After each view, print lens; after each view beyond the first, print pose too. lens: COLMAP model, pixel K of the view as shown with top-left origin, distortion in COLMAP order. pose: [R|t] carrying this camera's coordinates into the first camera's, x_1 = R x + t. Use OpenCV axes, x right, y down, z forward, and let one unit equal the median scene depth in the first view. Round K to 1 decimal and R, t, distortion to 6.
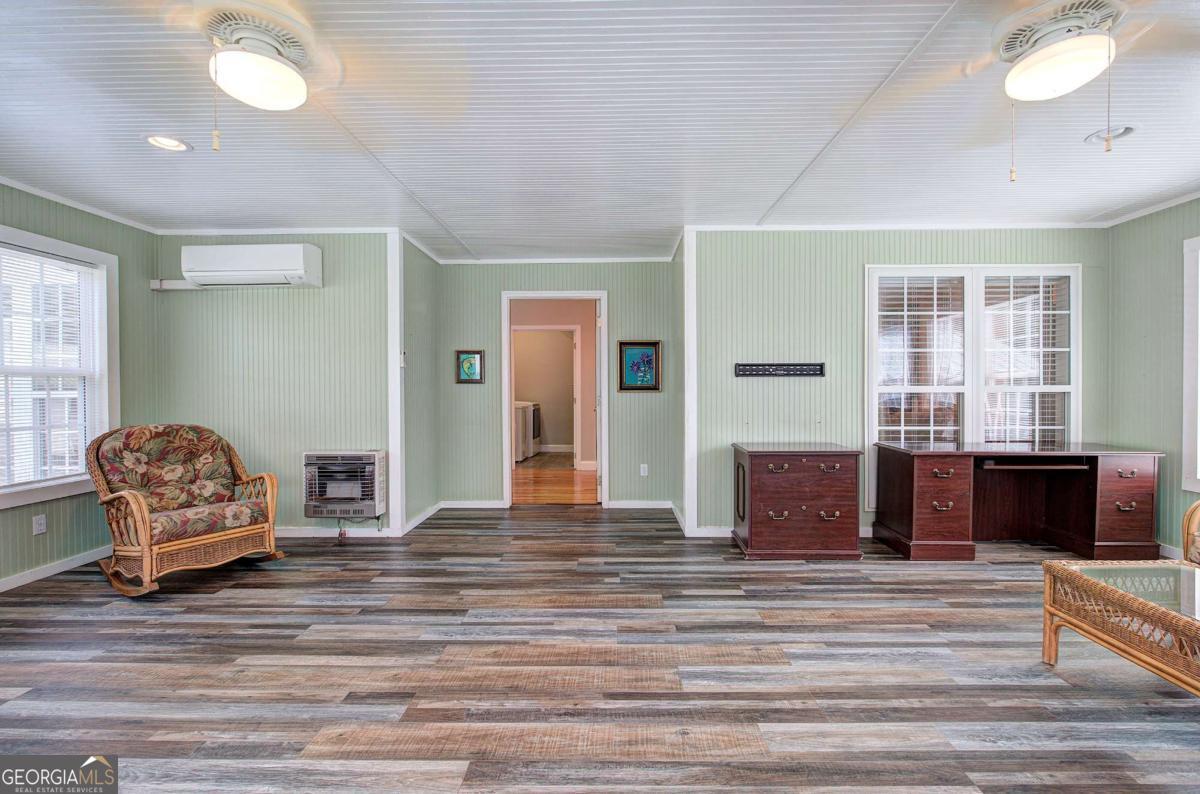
lens RADIAL K [[508.5, 0, 599.8], [0, 508.5, 391.7], [0, 0, 1]] dist [-0.003003, 0.000850]
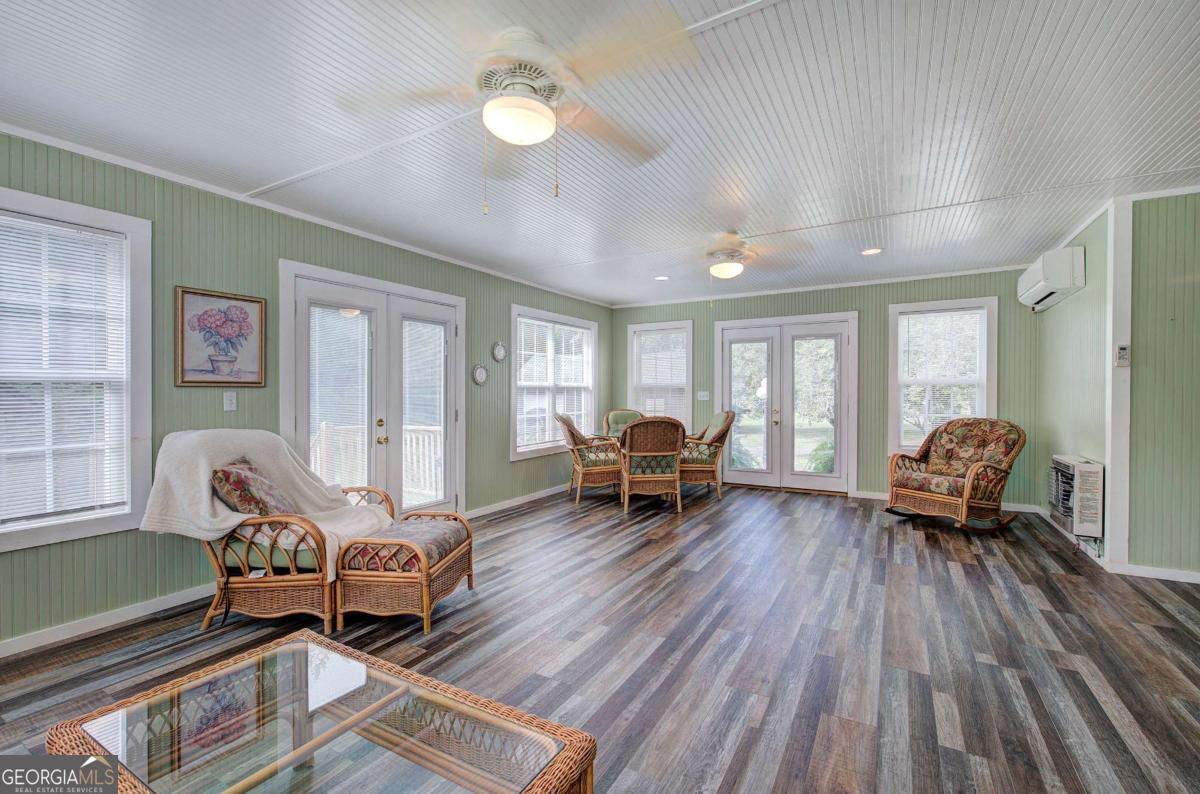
lens RADIAL K [[508.5, 0, 607.6], [0, 508.5, 395.9], [0, 0, 1]] dist [-0.003003, 0.000850]
pose [[-0.478852, 0.009953, -0.877839, 1.030202], [0.000719, 0.999940, 0.010946, -0.013024], [0.877895, 0.004610, -0.478831, 0.983940]]
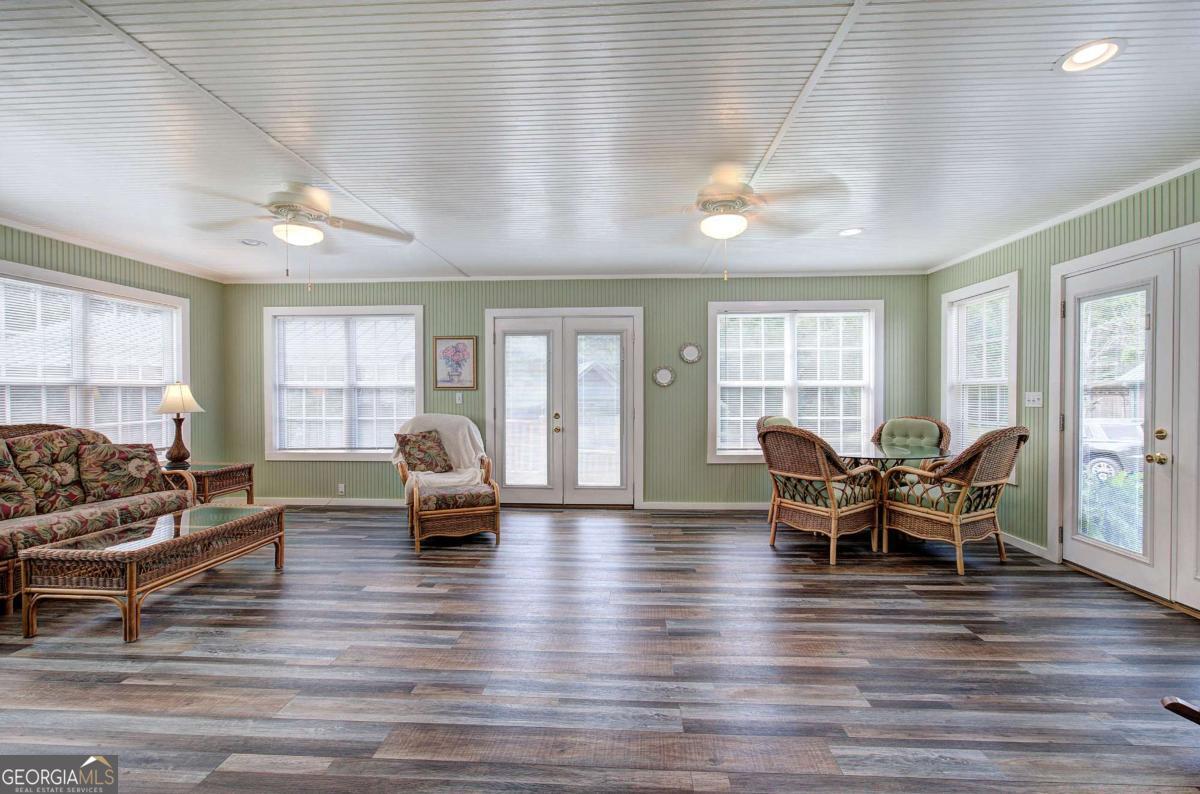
lens RADIAL K [[508.5, 0, 606.4], [0, 508.5, 396.4], [0, 0, 1]] dist [-0.003003, 0.000850]
pose [[-0.999492, 0.004466, 0.031554, -0.175251], [0.004926, 0.999883, 0.014508, -0.021594], [-0.031485, 0.014656, -0.999397, 1.637668]]
